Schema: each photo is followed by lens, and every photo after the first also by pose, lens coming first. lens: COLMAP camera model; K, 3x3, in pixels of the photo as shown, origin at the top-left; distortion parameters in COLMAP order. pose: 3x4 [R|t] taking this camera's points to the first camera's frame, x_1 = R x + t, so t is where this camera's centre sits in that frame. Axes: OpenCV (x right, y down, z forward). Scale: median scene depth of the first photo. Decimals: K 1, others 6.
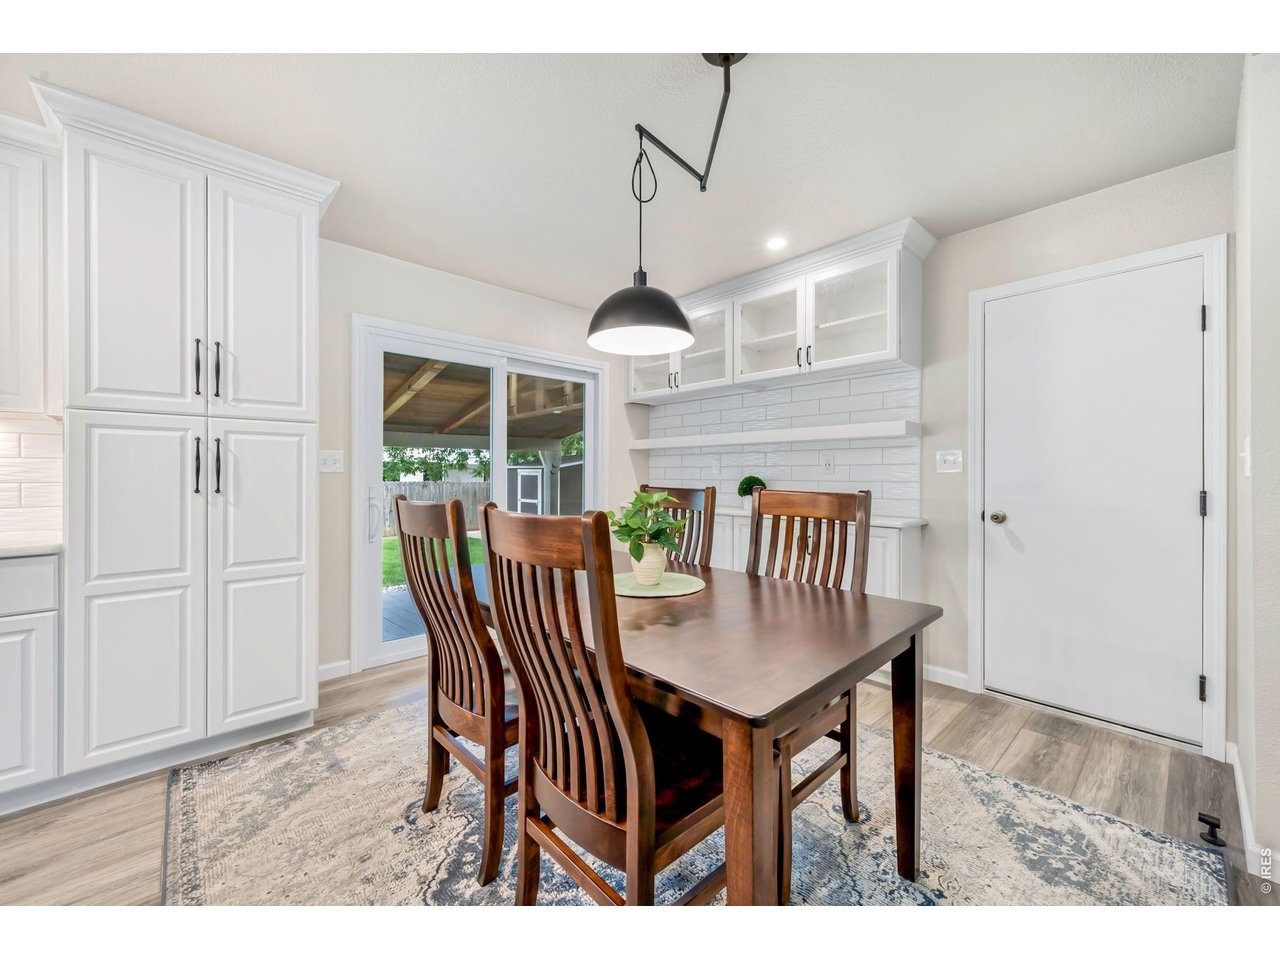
lens RADIAL K [[508.9, 0, 640.4], [0, 508.9, 473.4], [0, 0, 1]] dist [0.001987, 0.000014]
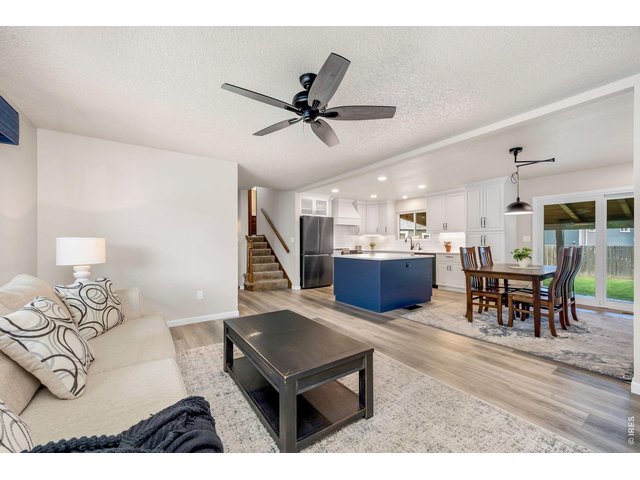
lens RADIAL K [[254.4, 0, 320.2], [0, 254.4, 236.7], [0, 0, 1]] dist [0.001987, 0.000014]
pose [[-0.123674, -0.020047, -0.992120, 2.086903], [0.002917, 0.999784, -0.020566, -0.009790], [0.992319, -0.005437, -0.123589, -0.389901]]
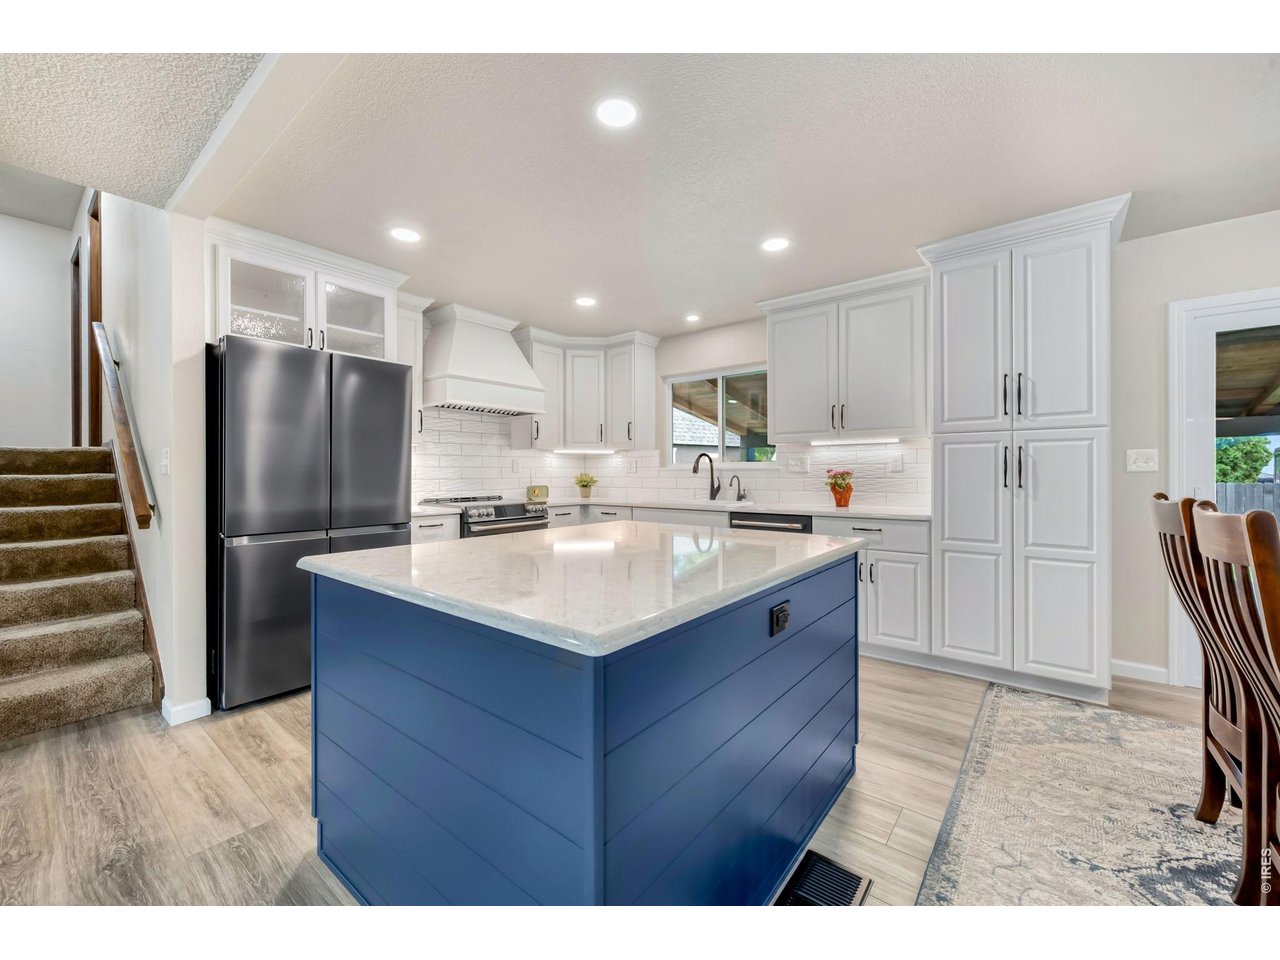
lens RADIAL K [[508.9, 0, 640.4], [0, 508.9, 473.4], [0, 0, 1]] dist [0.001987, 0.000014]
pose [[0.155906, -0.001088, -0.987771, 0.324562], [0.004589, 0.999989, -0.000377, -0.003145], [0.987761, -0.004475, 0.155909, -0.176075]]
